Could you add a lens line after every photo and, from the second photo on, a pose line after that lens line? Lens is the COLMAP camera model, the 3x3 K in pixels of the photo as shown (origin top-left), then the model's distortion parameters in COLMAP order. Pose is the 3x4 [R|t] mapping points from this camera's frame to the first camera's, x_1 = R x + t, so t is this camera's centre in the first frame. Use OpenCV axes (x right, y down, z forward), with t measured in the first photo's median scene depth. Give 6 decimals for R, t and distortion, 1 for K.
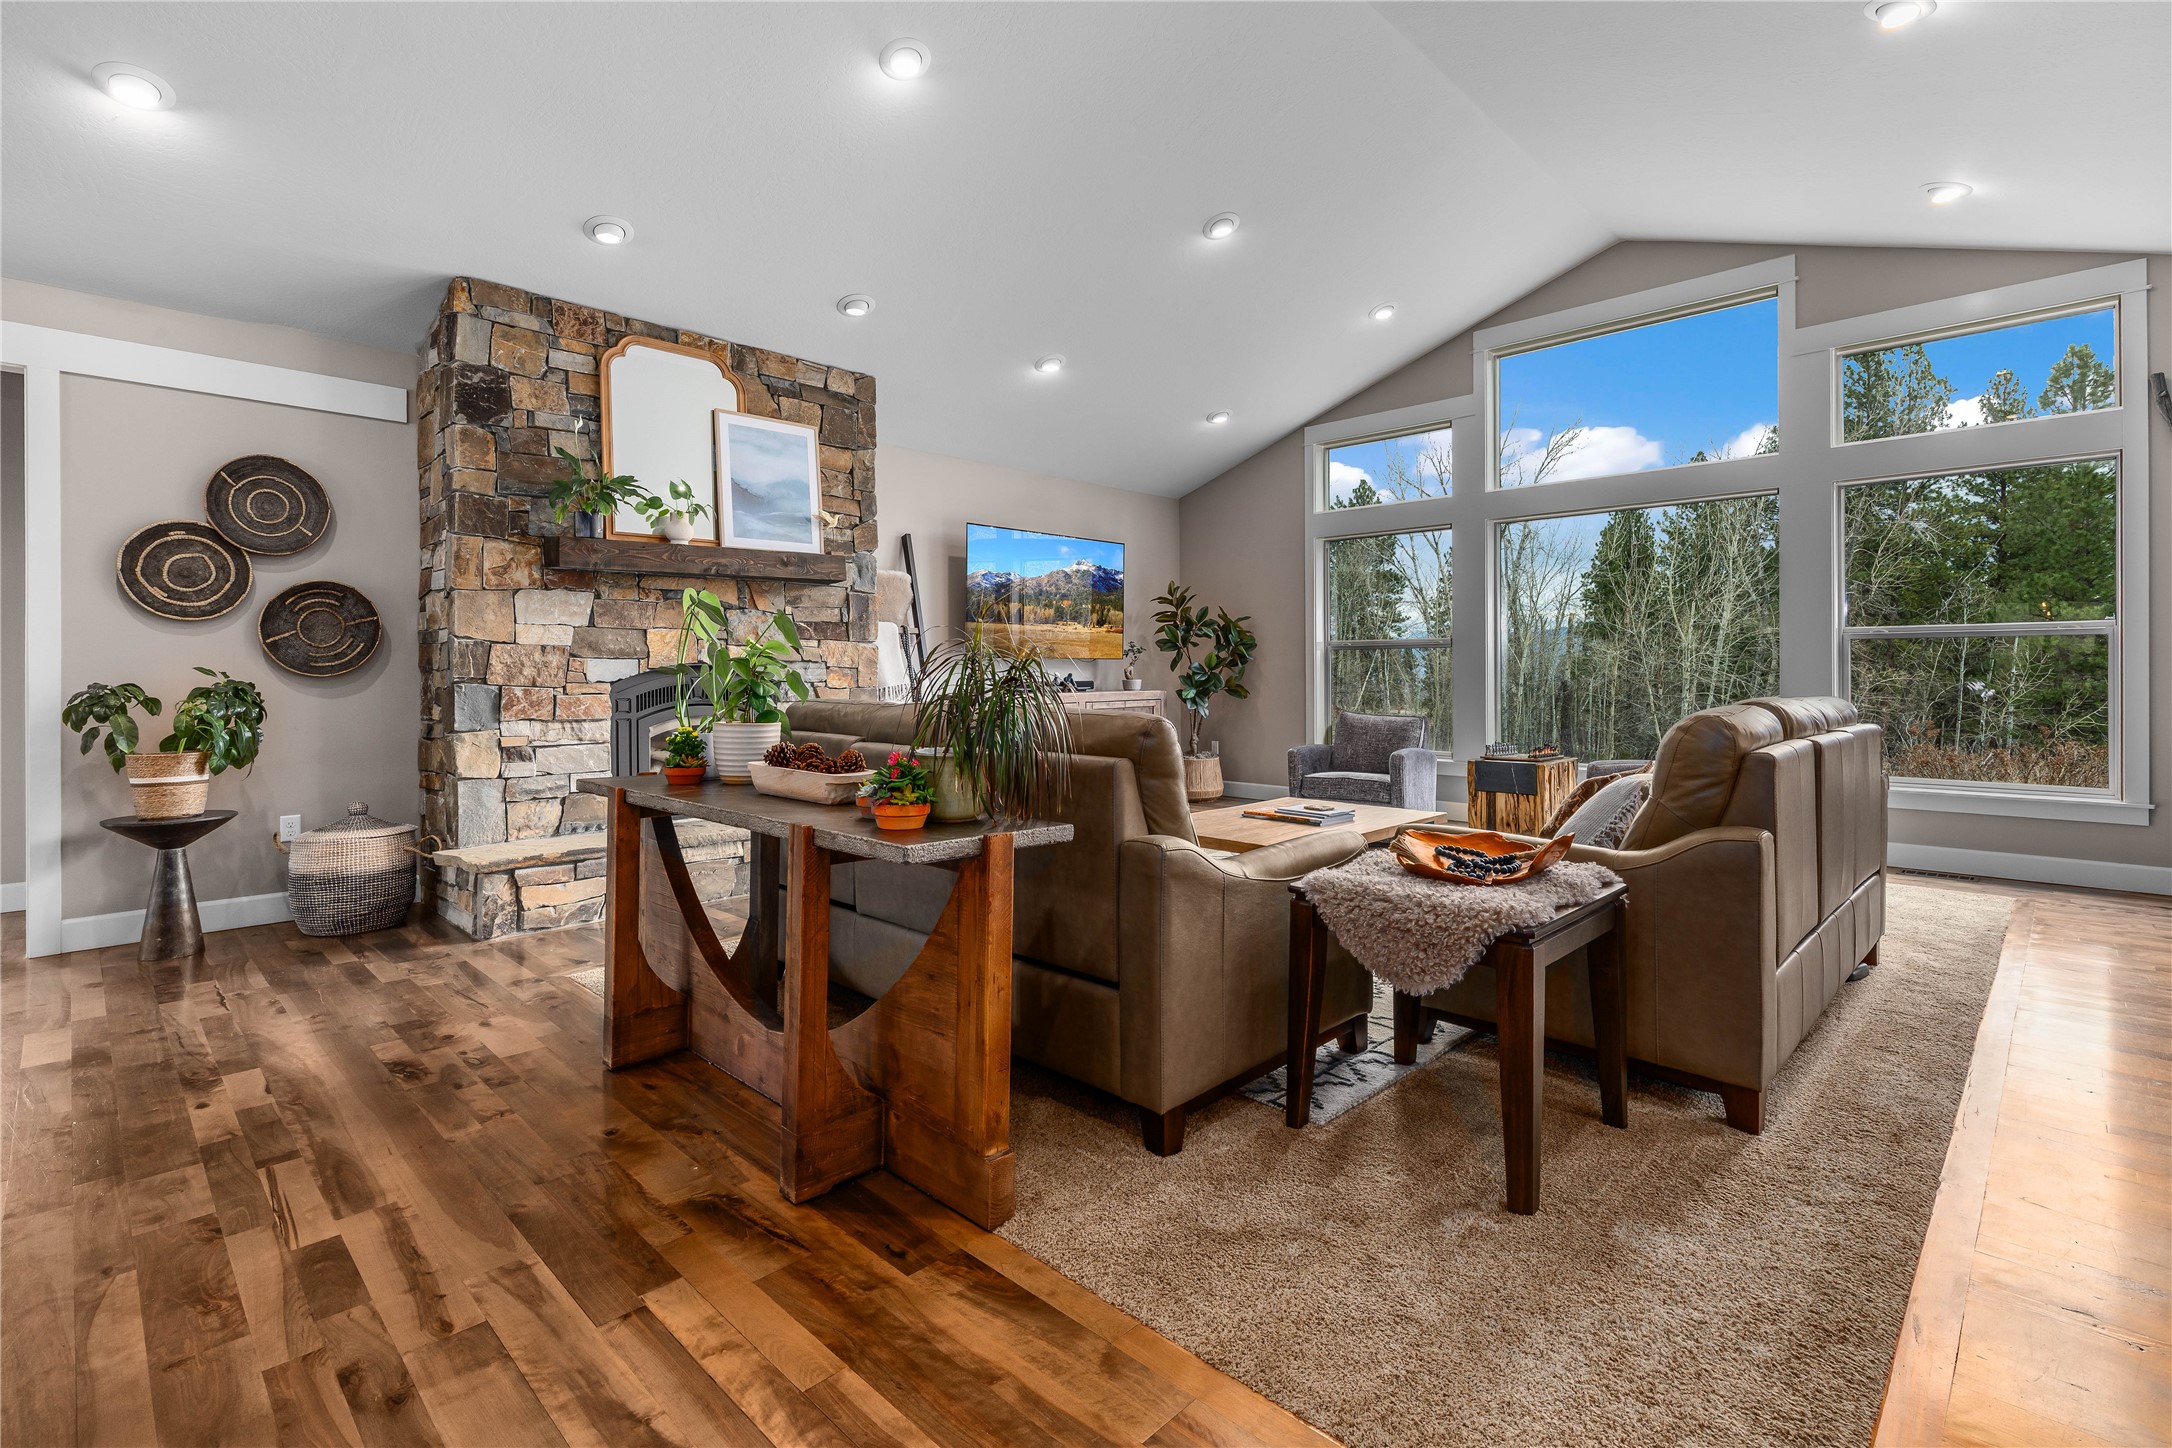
lens RADIAL K [[1003.2, 0, 1091.3], [0, 1003.2, 662.1], [0, 0, 1]] dist [0.001241, 0.000161]
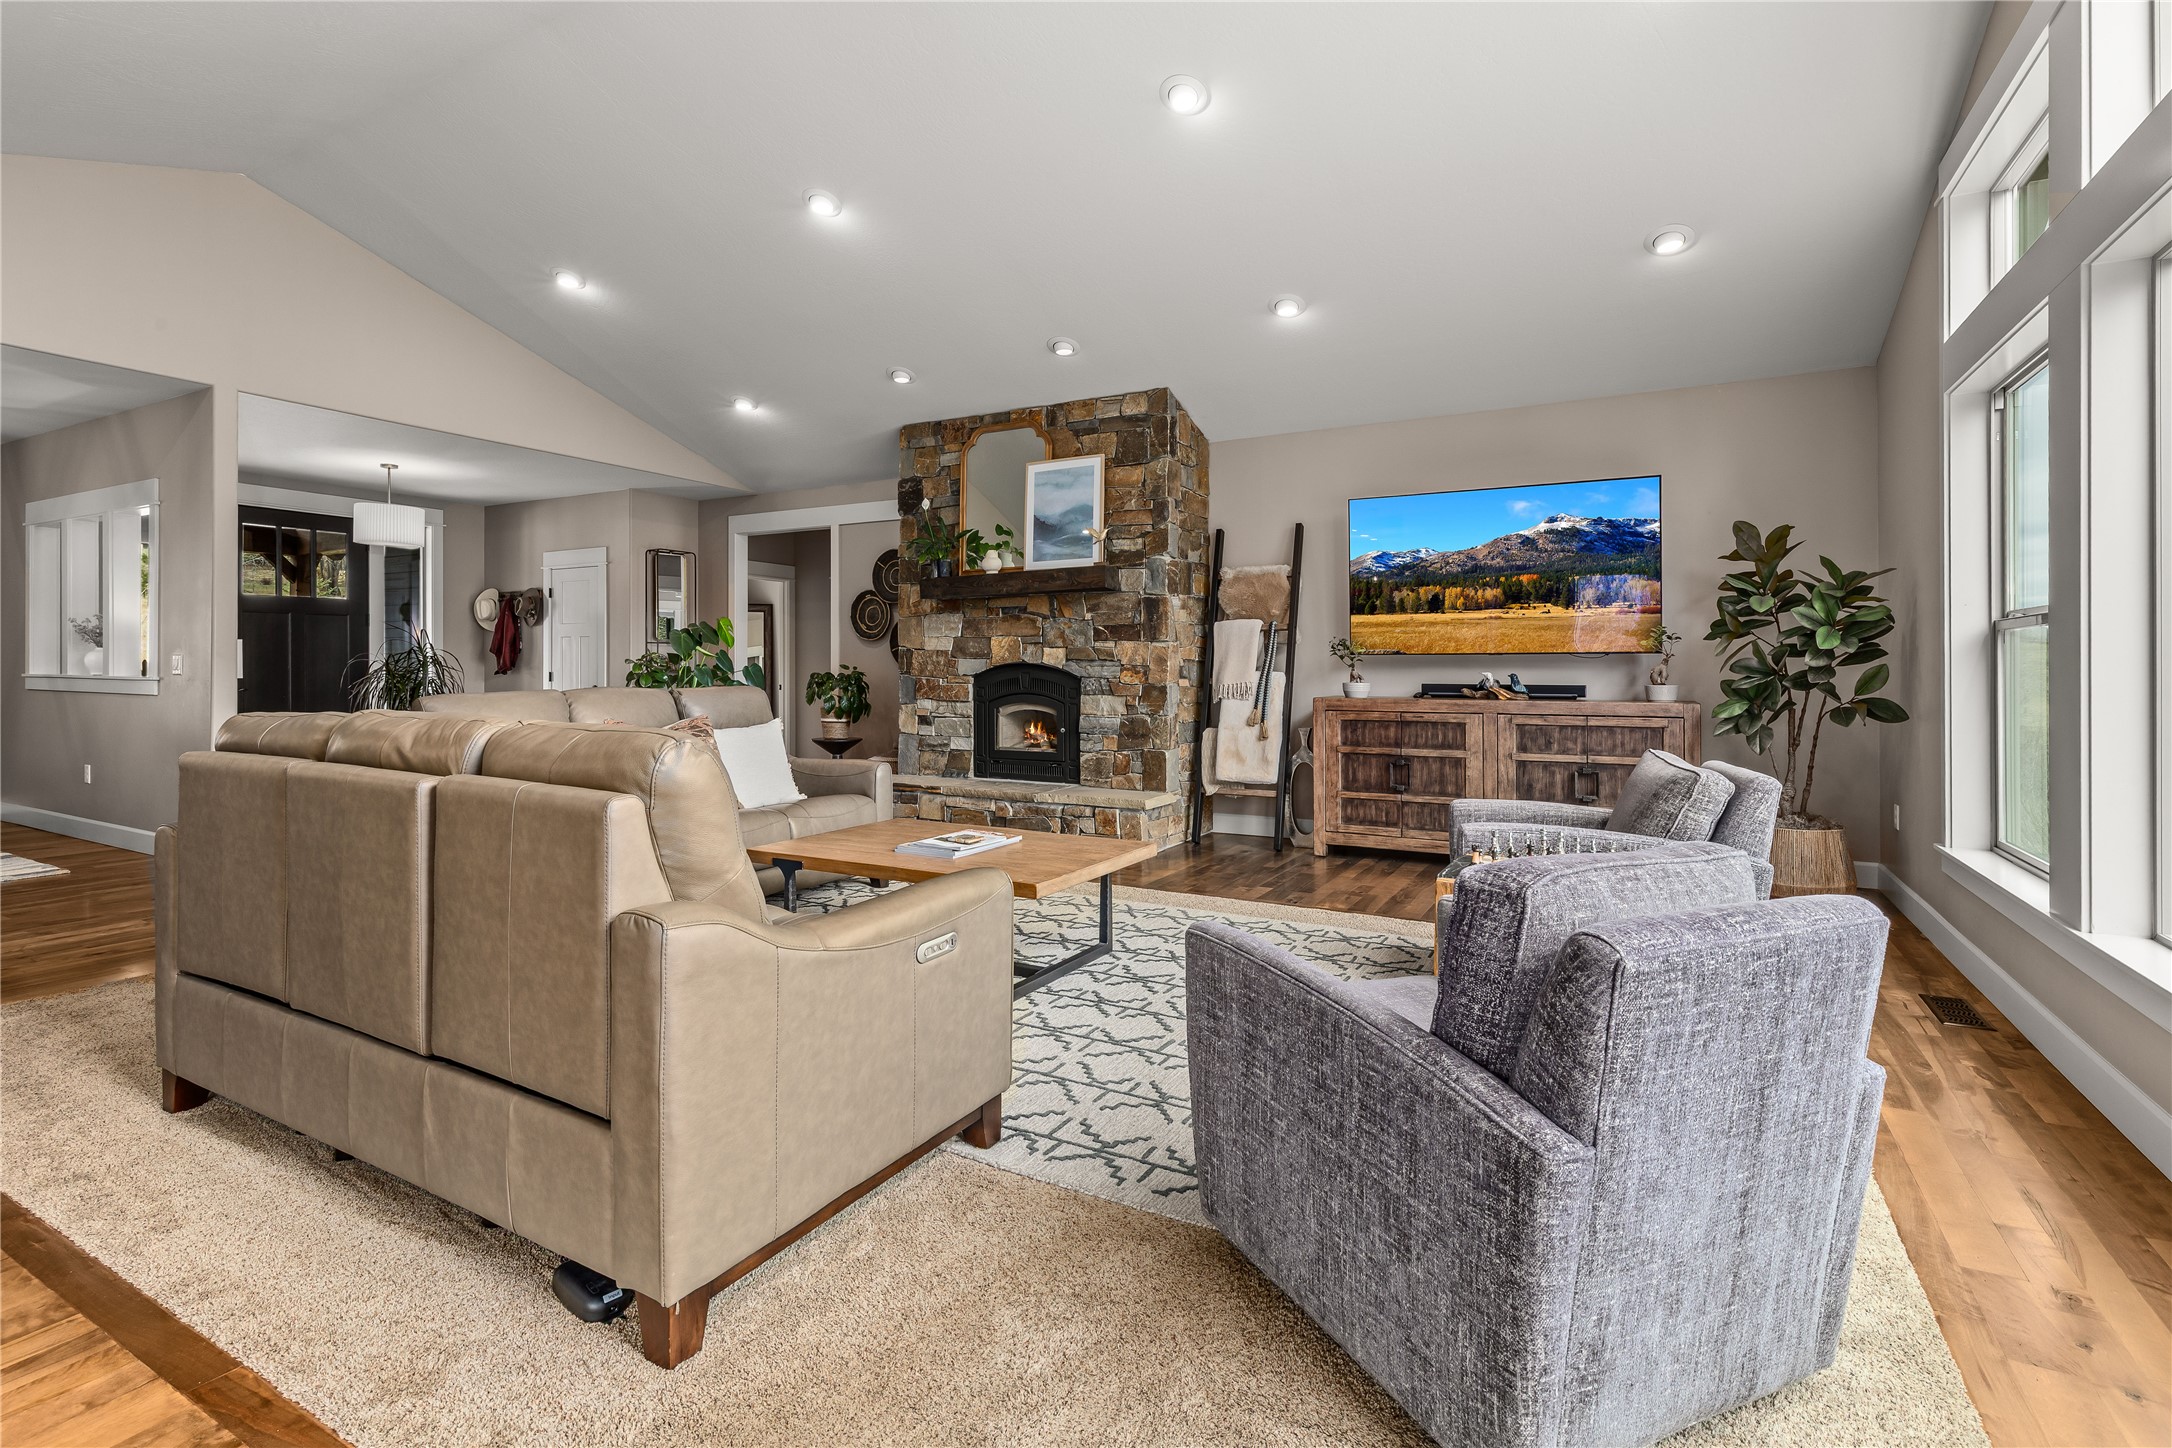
lens RADIAL K [[1003.2, 0, 1091.3], [0, 1003.2, 662.1], [0, 0, 1]] dist [0.001241, 0.000161]
pose [[0.261984, -0.002609, -0.965069, 0.861887], [0.003392, 0.999993, -0.001783, 0.004000], [0.965066, -0.002806, 0.261991, 0.722244]]
